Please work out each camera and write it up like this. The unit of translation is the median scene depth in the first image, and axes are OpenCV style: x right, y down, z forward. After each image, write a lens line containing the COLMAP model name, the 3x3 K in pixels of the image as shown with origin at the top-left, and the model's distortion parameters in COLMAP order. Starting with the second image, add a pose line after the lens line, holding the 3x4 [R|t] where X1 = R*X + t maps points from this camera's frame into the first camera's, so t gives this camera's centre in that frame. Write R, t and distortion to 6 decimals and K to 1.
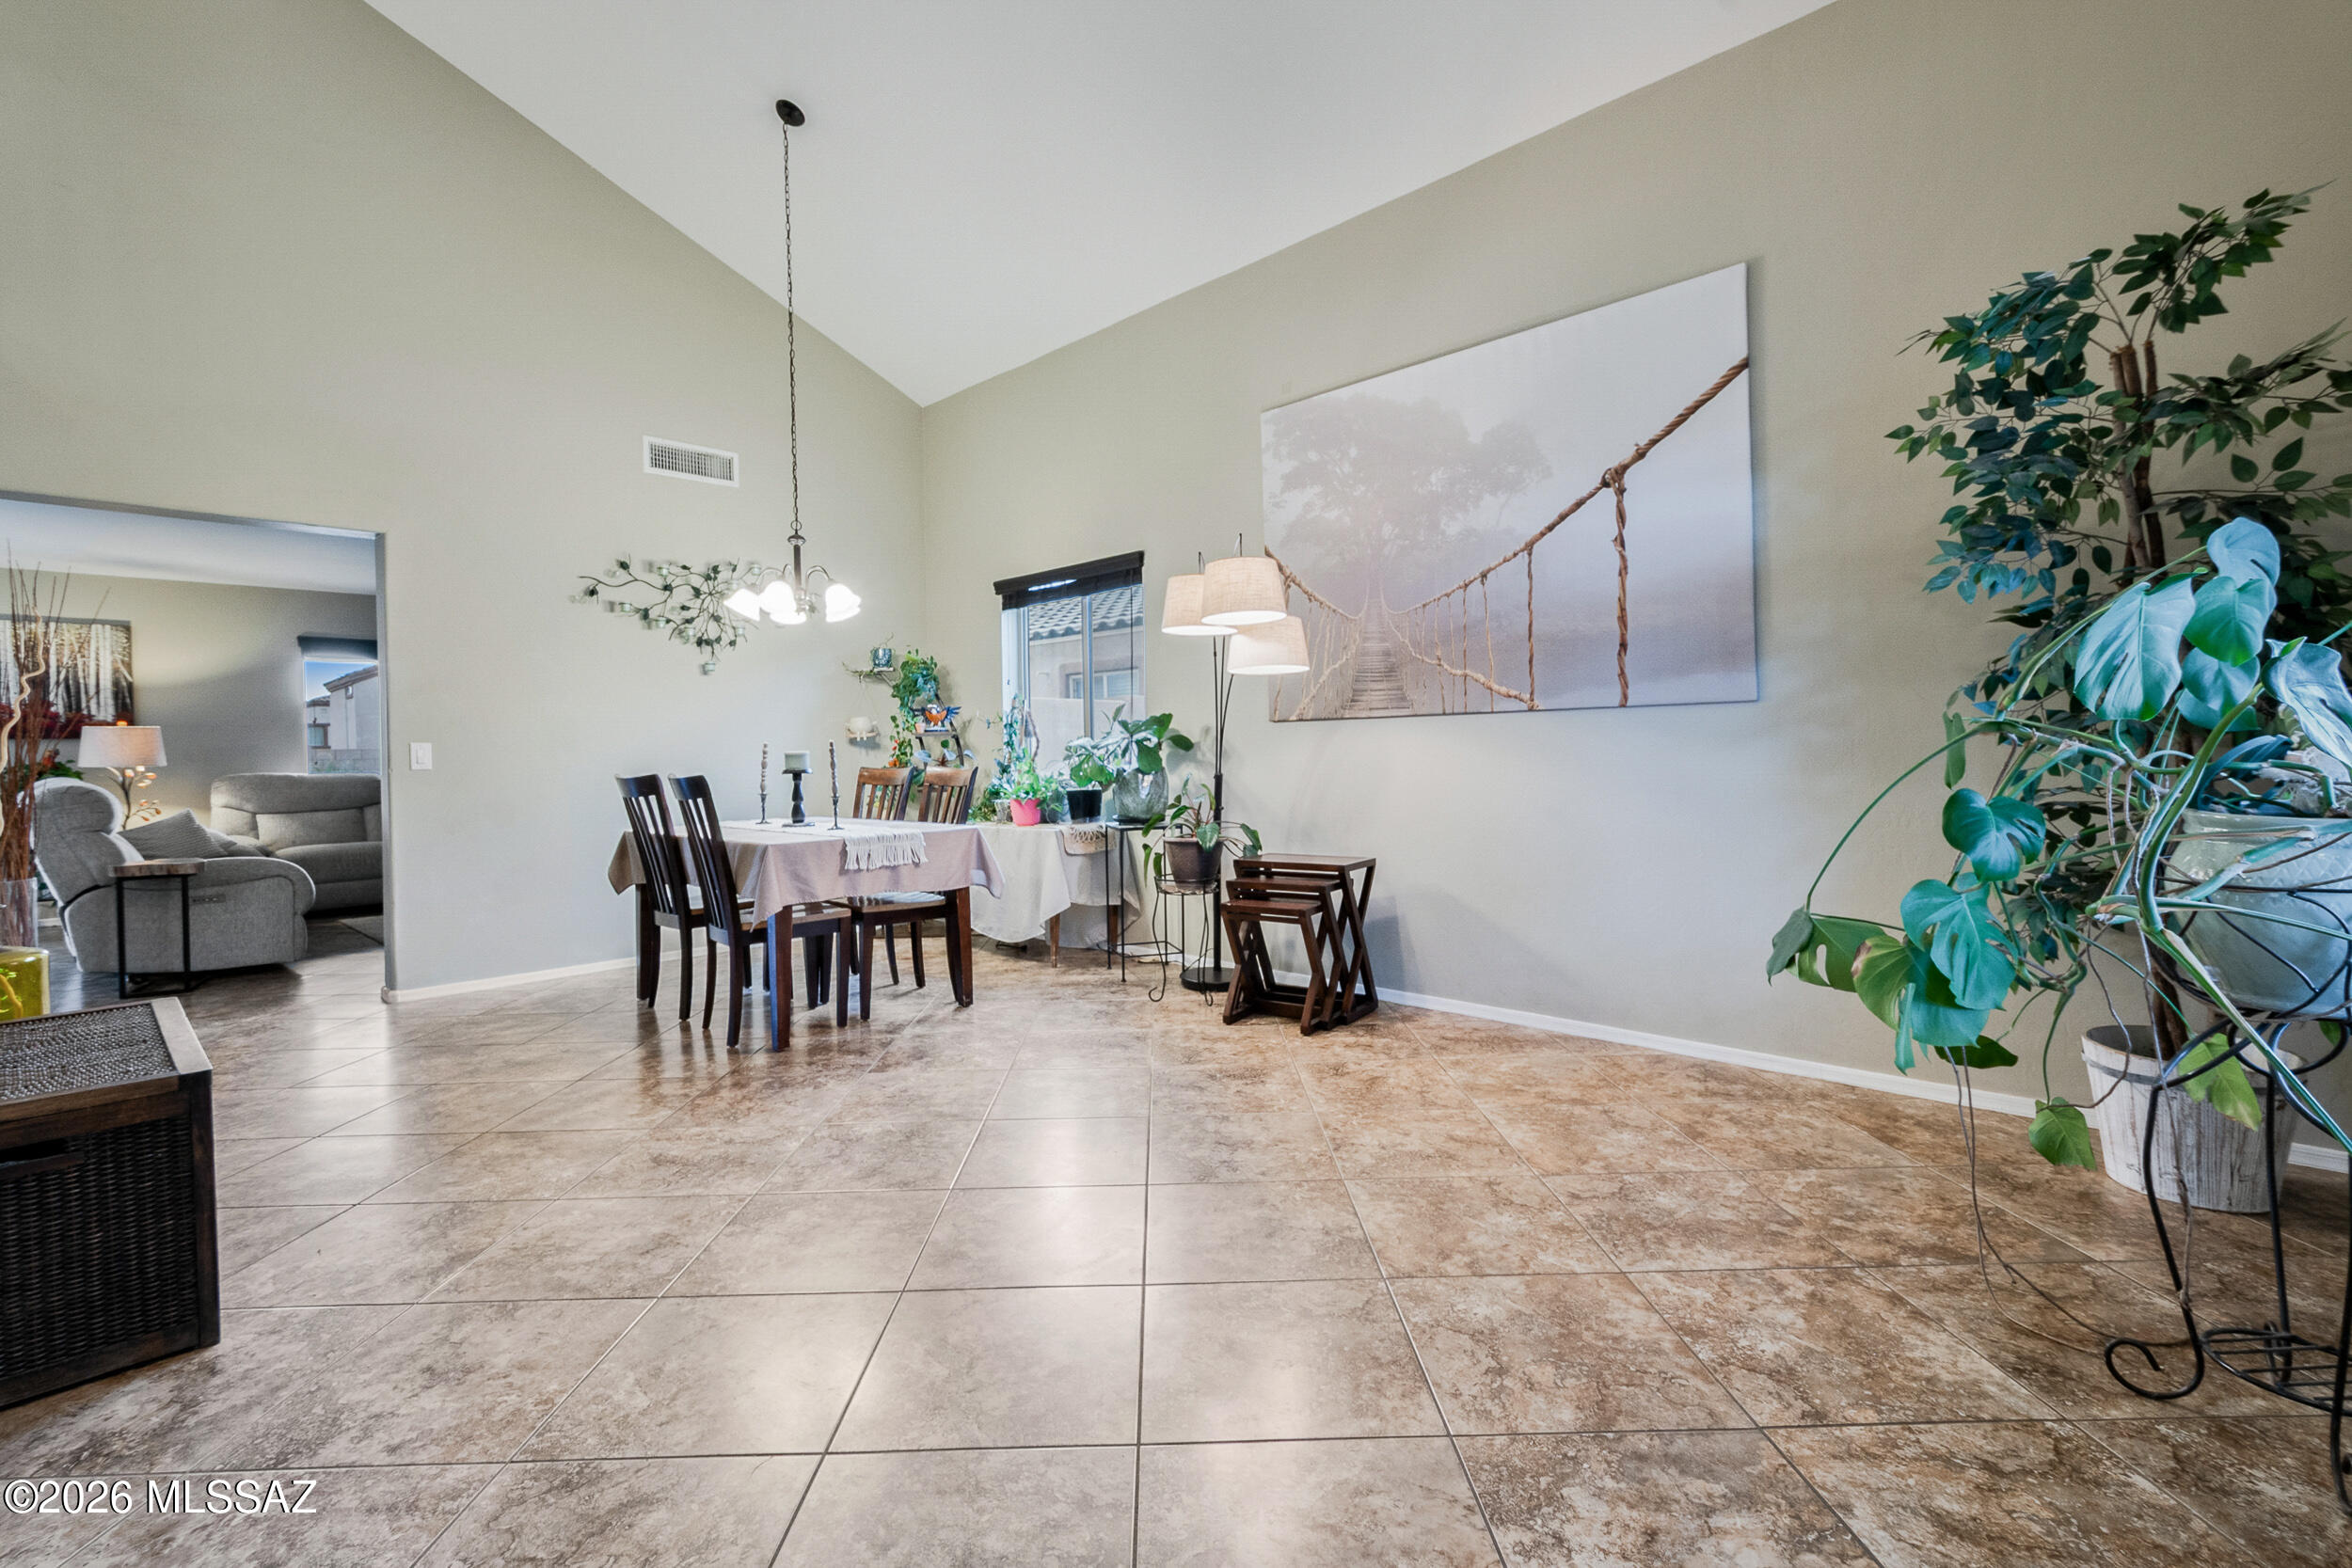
lens RADIAL K [[1037.3, 0, 1171.2], [0, 1037.3, 746.9], [0, 0, 1]] dist [0.010619, -0.000614]
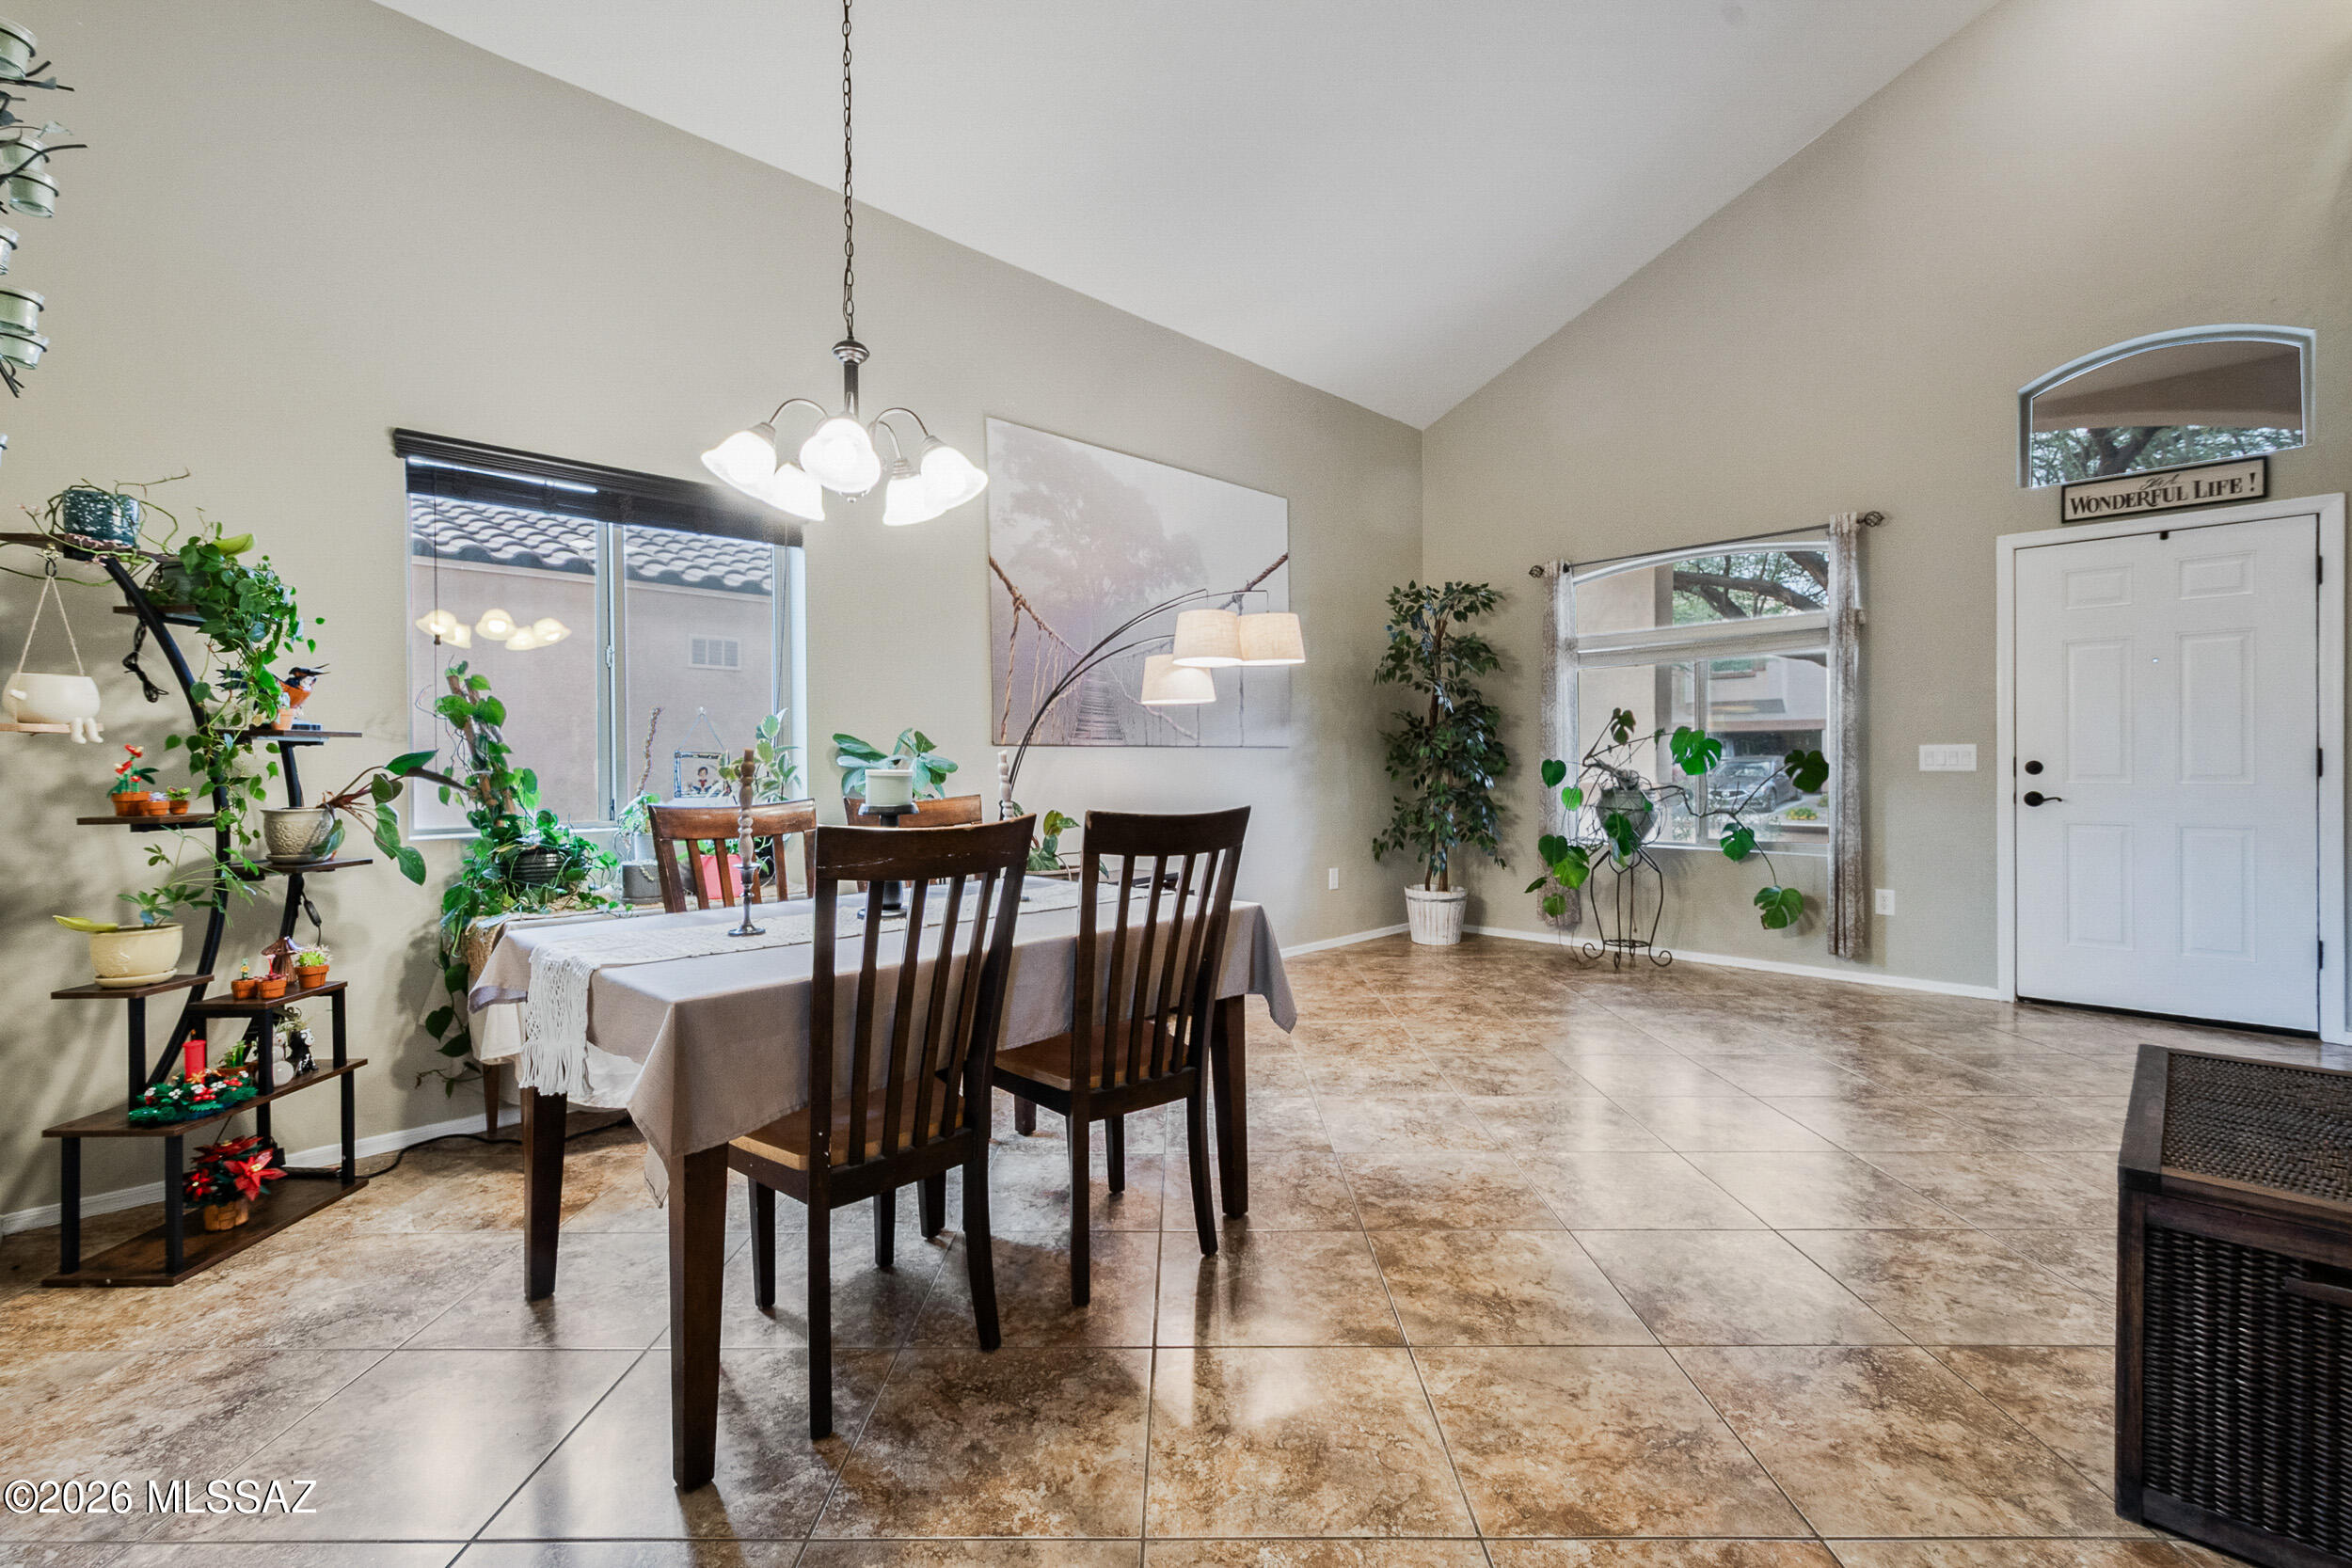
lens RADIAL K [[1037.3, 0, 1171.2], [0, 1037.3, 746.9], [0, 0, 1]] dist [0.010619, -0.000614]
pose [[0.010553, 0.035677, 0.999308, -1.040363], [0.006782, 0.999338, -0.035749, 0.015141], [-0.999921, 0.007155, 0.010304, 1.021929]]
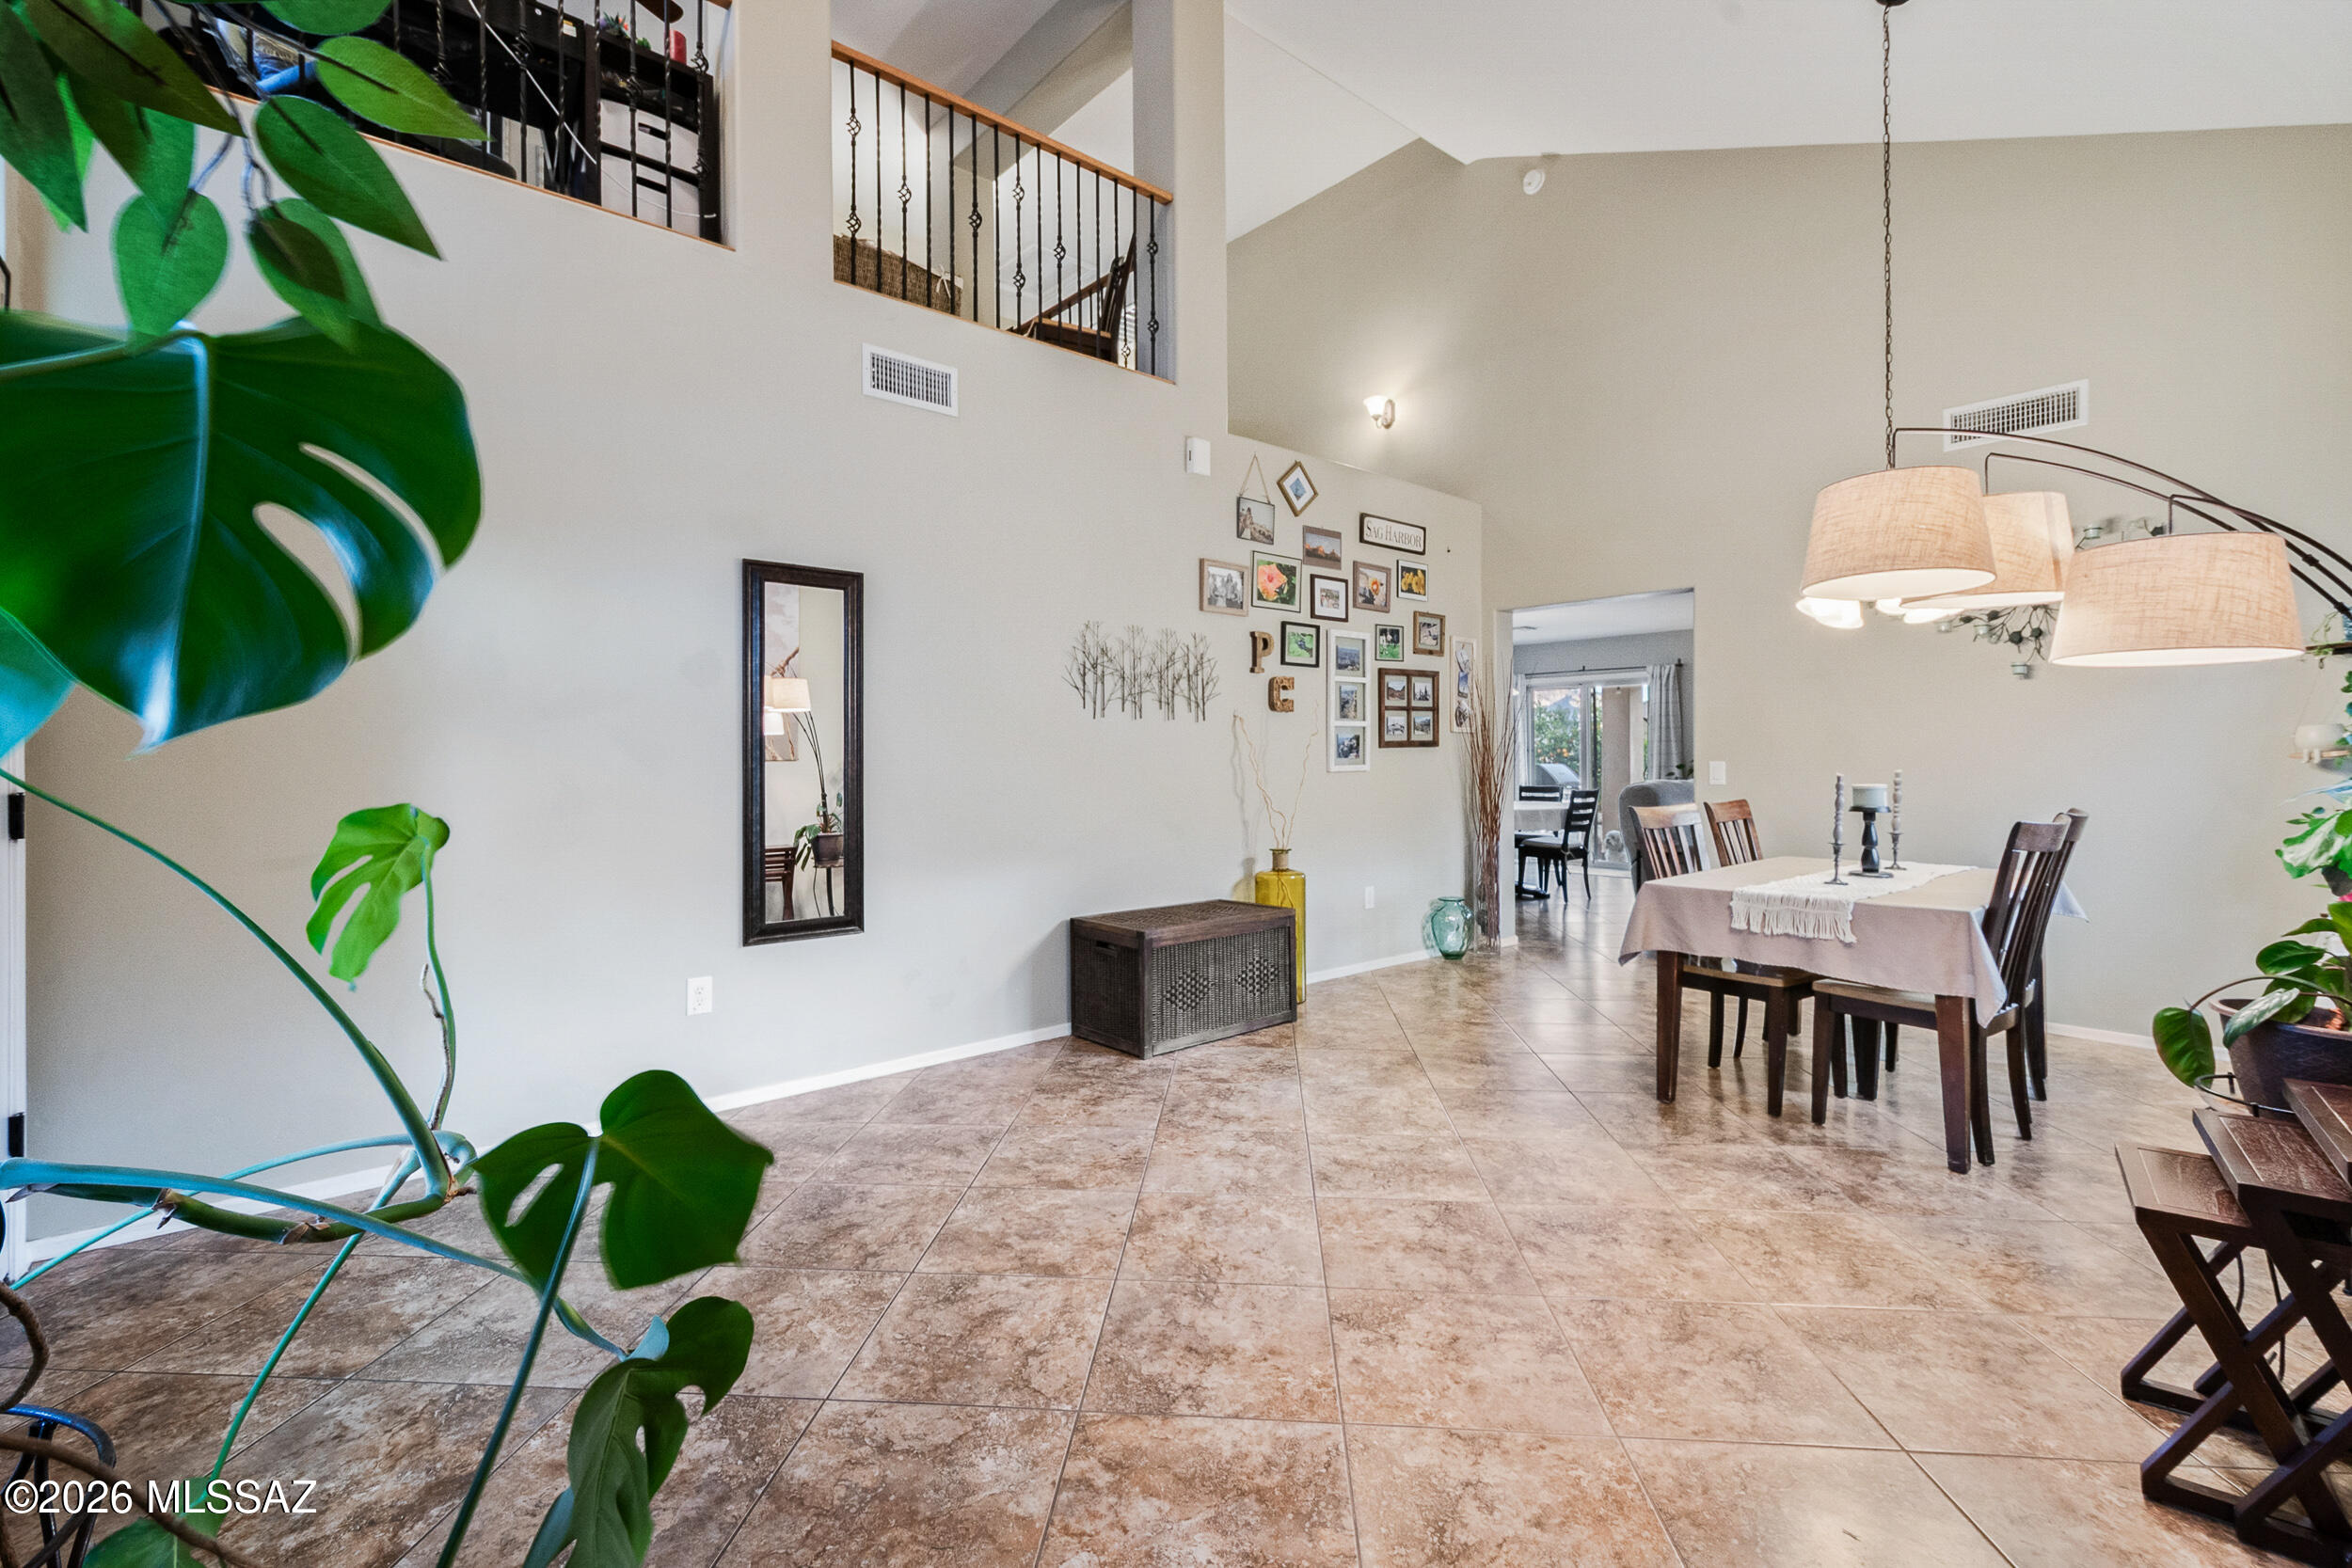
lens RADIAL K [[1037.3, 0, 1171.2], [0, 1037.3, 746.9], [0, 0, 1]] dist [0.010619, -0.000614]
pose [[-0.076595, 0.014083, -0.996963, 0.593410], [0.002498, 0.999900, 0.013933, -0.046145], [0.997059, -0.001423, -0.076622, 0.619650]]
